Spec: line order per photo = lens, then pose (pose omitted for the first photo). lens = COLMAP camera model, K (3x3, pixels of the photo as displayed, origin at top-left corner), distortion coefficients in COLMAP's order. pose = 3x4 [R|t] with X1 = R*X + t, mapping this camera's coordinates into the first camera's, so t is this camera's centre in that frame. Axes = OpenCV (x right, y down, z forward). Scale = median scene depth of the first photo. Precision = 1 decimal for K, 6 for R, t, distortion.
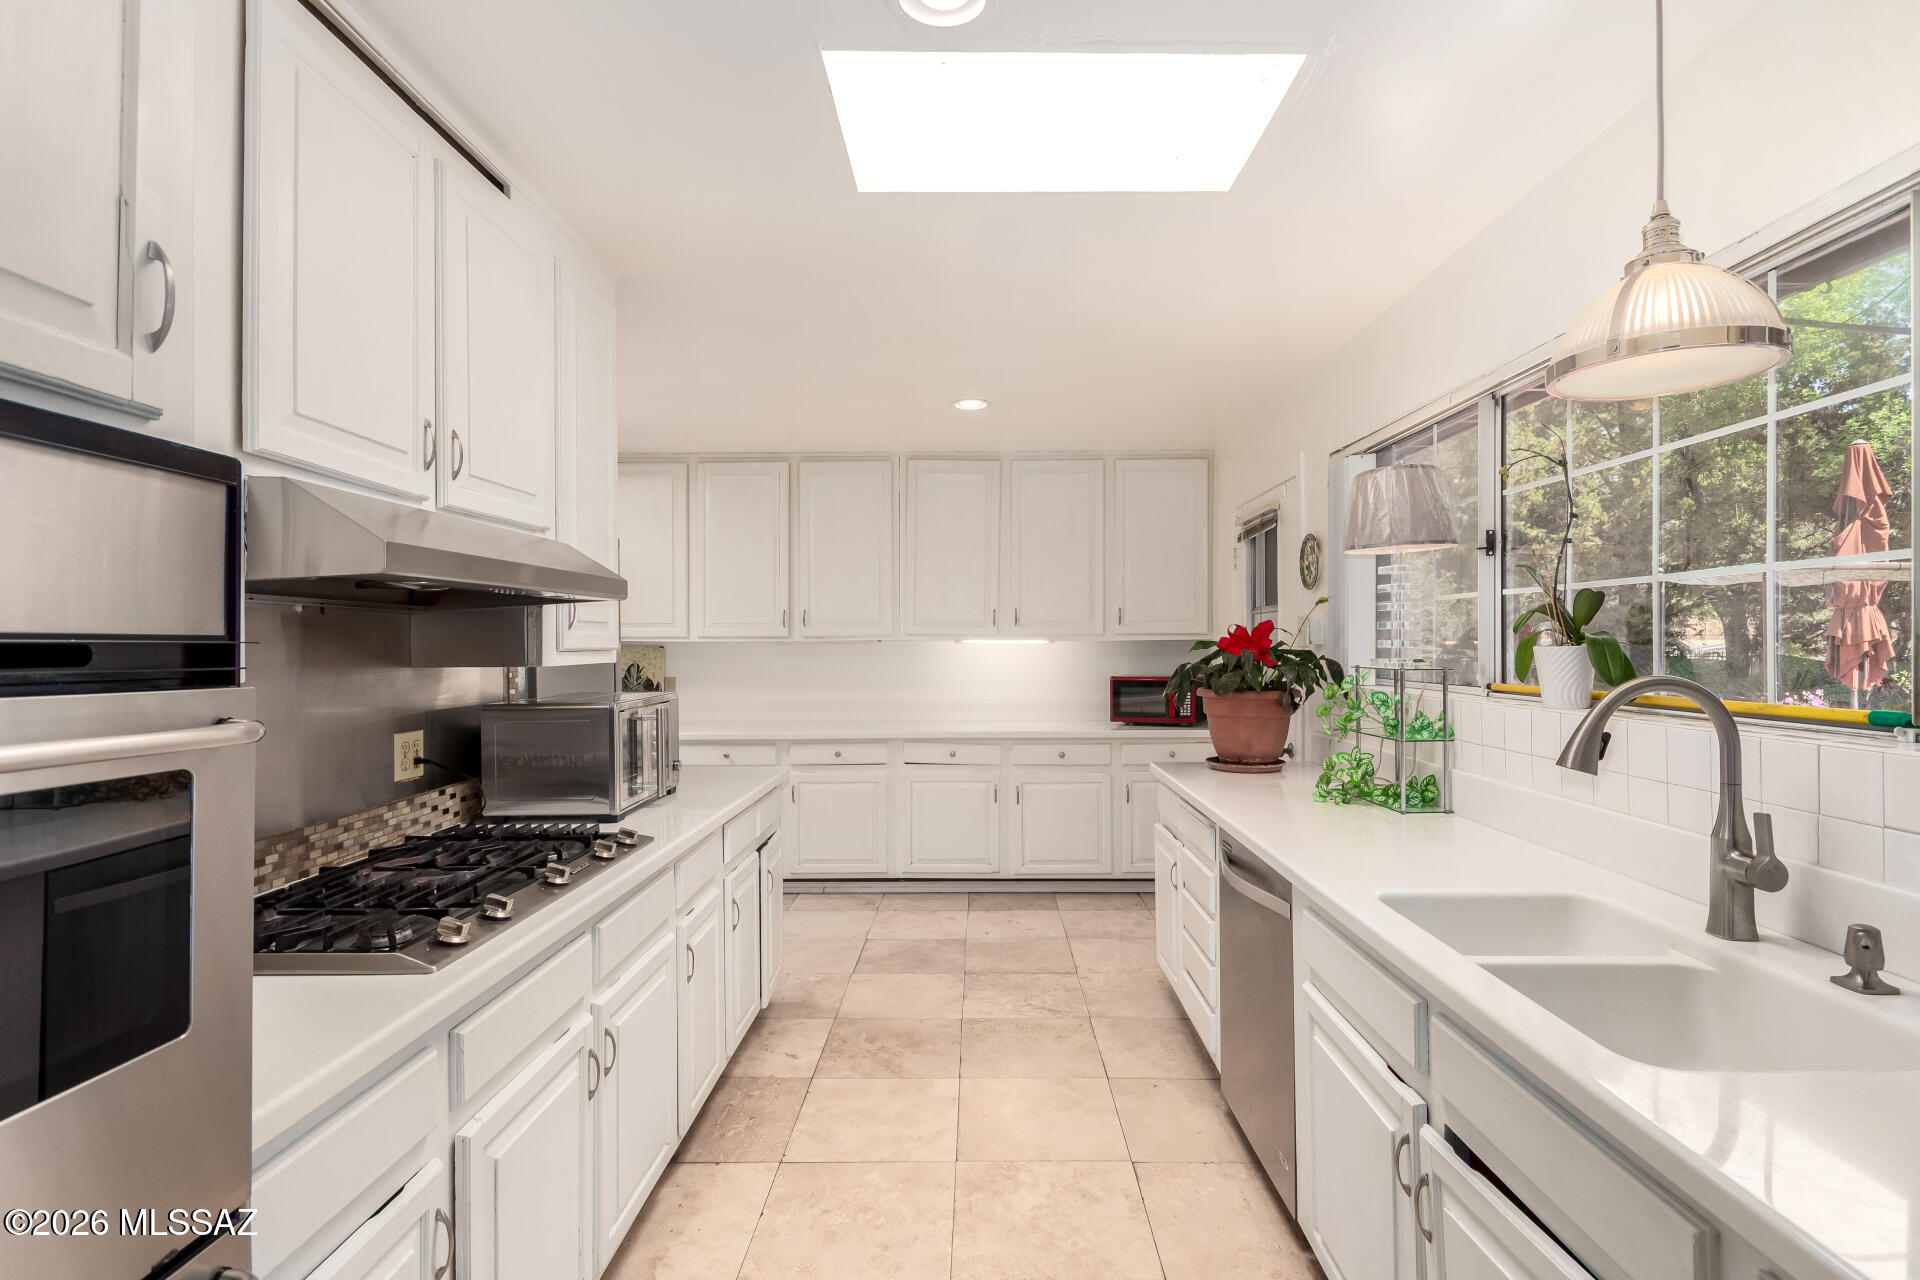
lens RADIAL K [[950.7, 0, 968.4], [0, 950.7, 637.0], [0, 0, 1]] dist [0.012262, -0.006456]
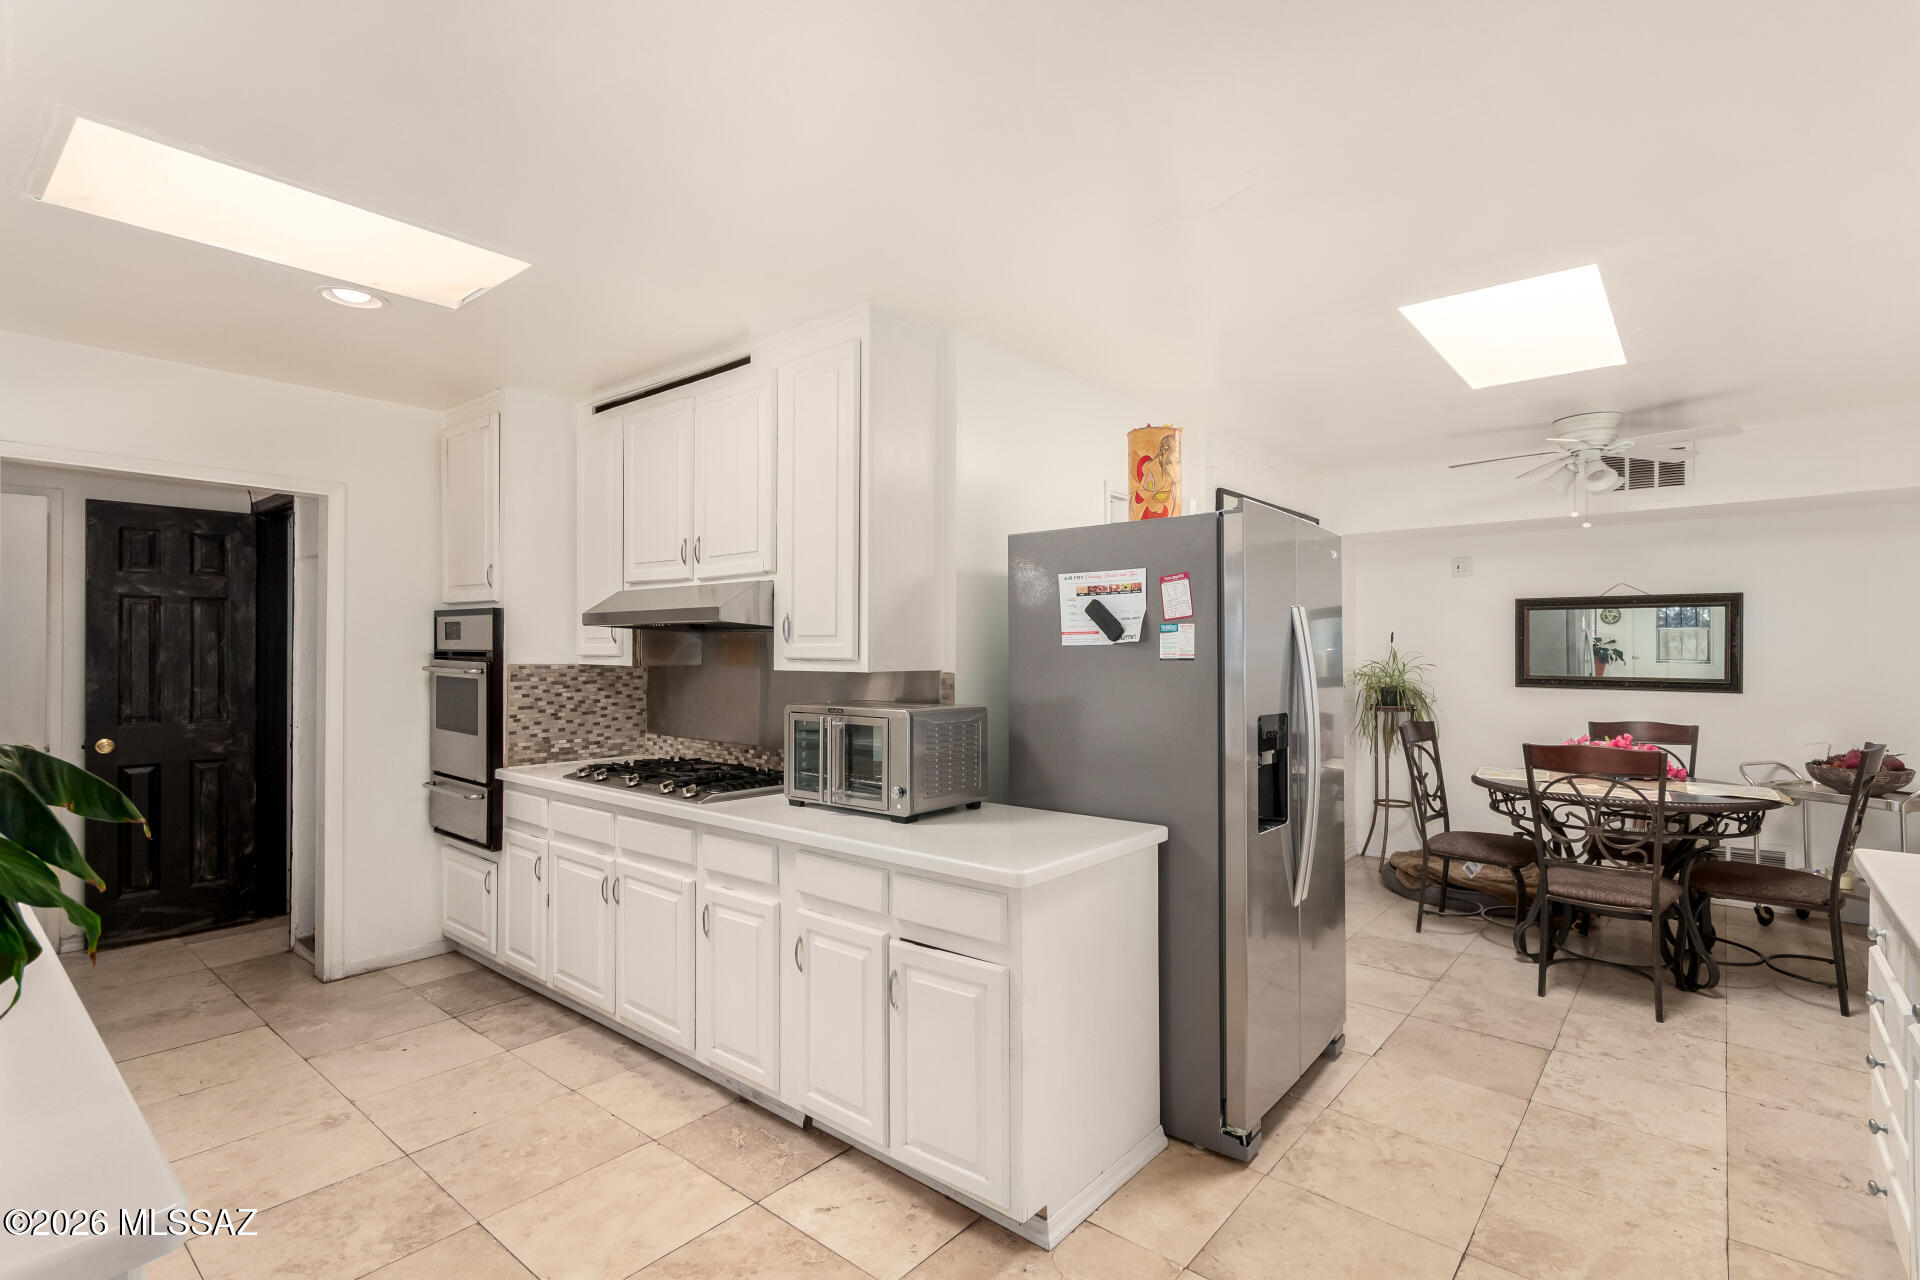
lens RADIAL K [[898.9, 0, 993.2], [0, 898.9, 645.6], [0, 0, 1]] dist [0.001586, -0.000806]
pose [[-0.616966, -0.000567, -0.786990, 0.356980], [0.000972, 0.999998, -0.001482, -0.001364], [0.786989, -0.001679, -0.616965, 1.894685]]
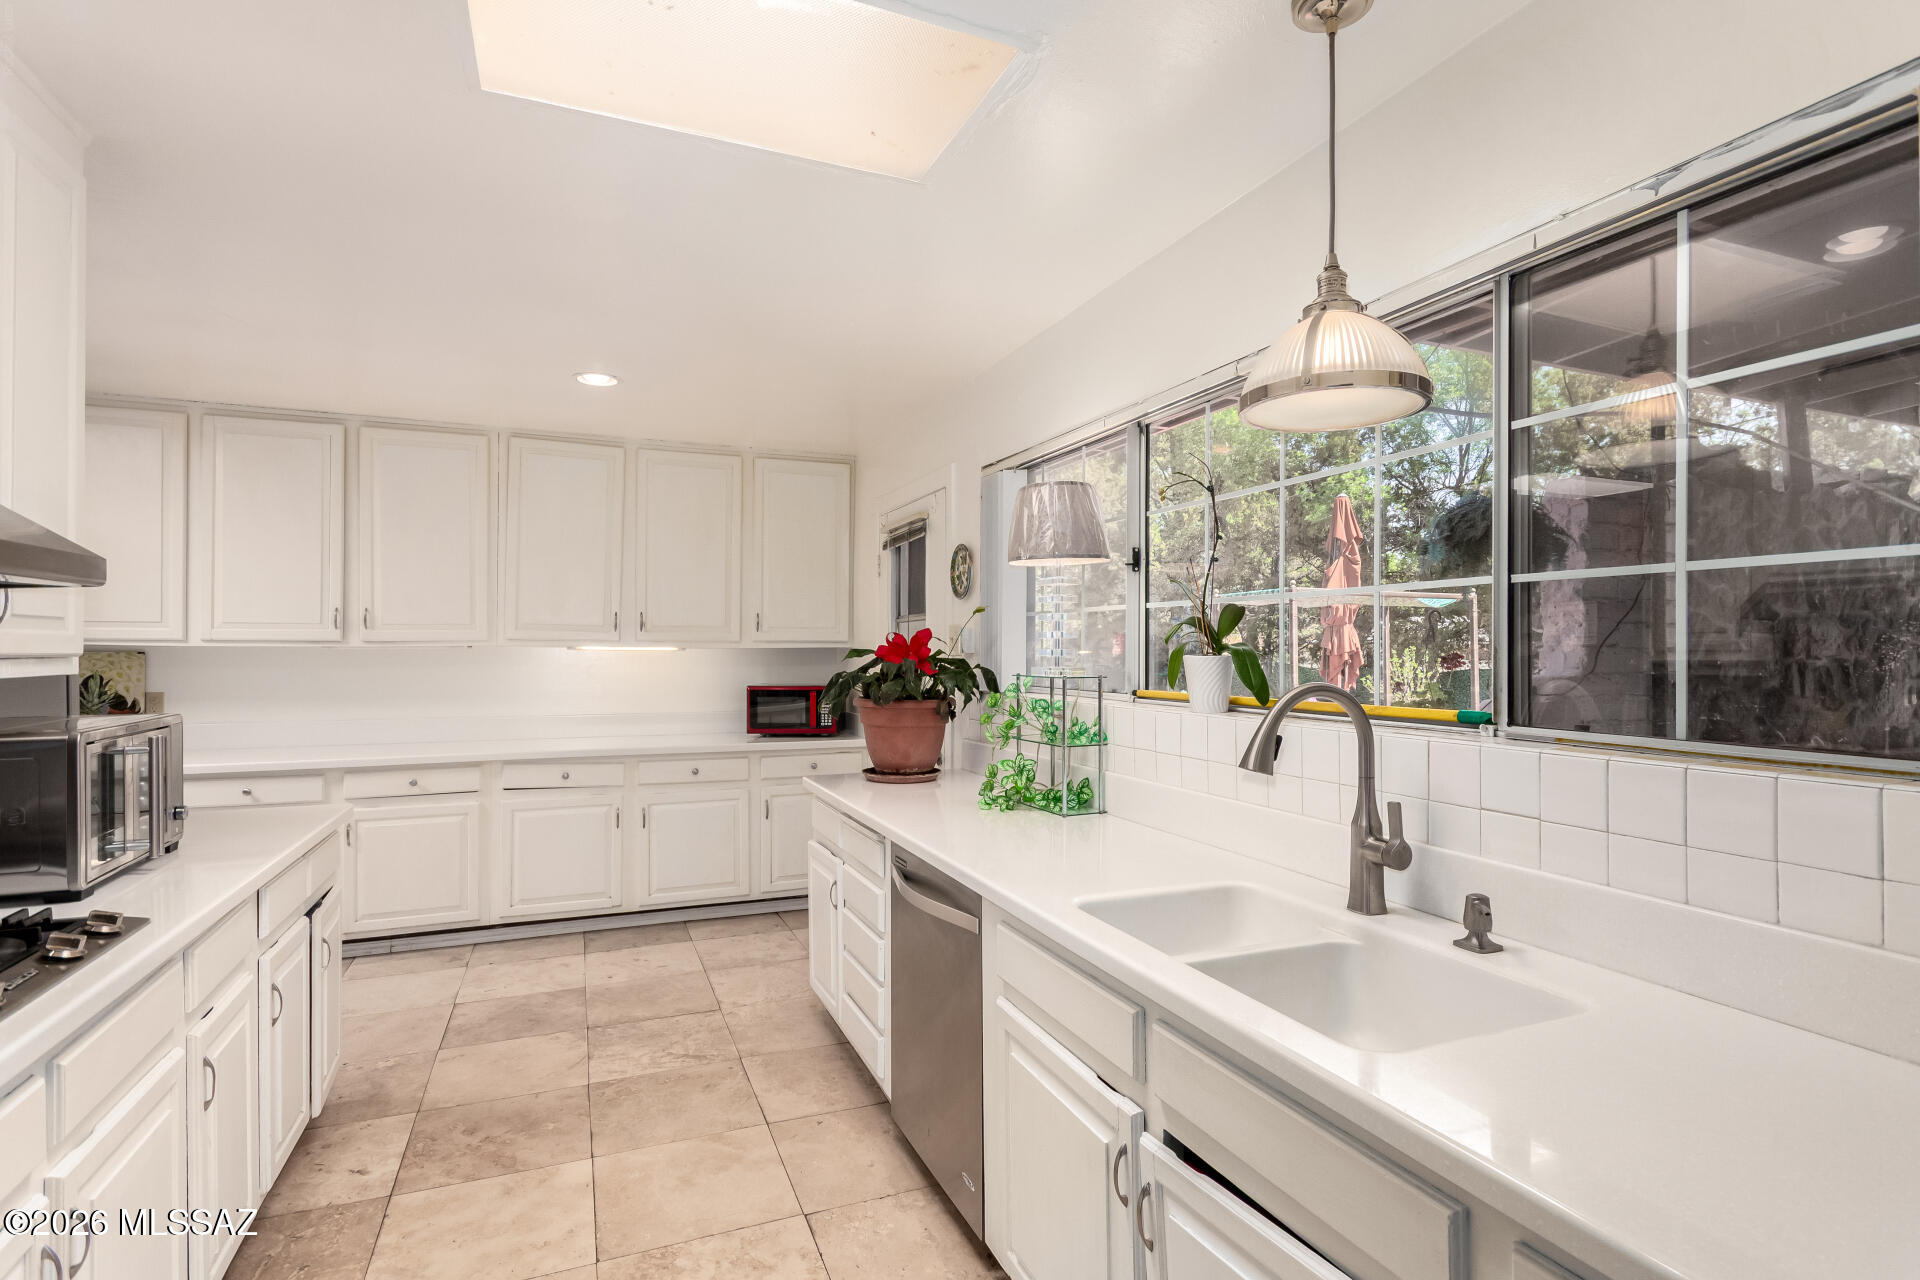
lens RADIAL K [[950.7, 0, 973.1], [0, 950.7, 641.3], [0, 0, 1]] dist [0.012262, -0.006456]
pose [[0.915505, 0.008932, 0.402208, -0.051460], [-0.007429, 0.999958, -0.005295, 0.000632], [-0.402238, 0.001860, 0.915533, 0.085303]]
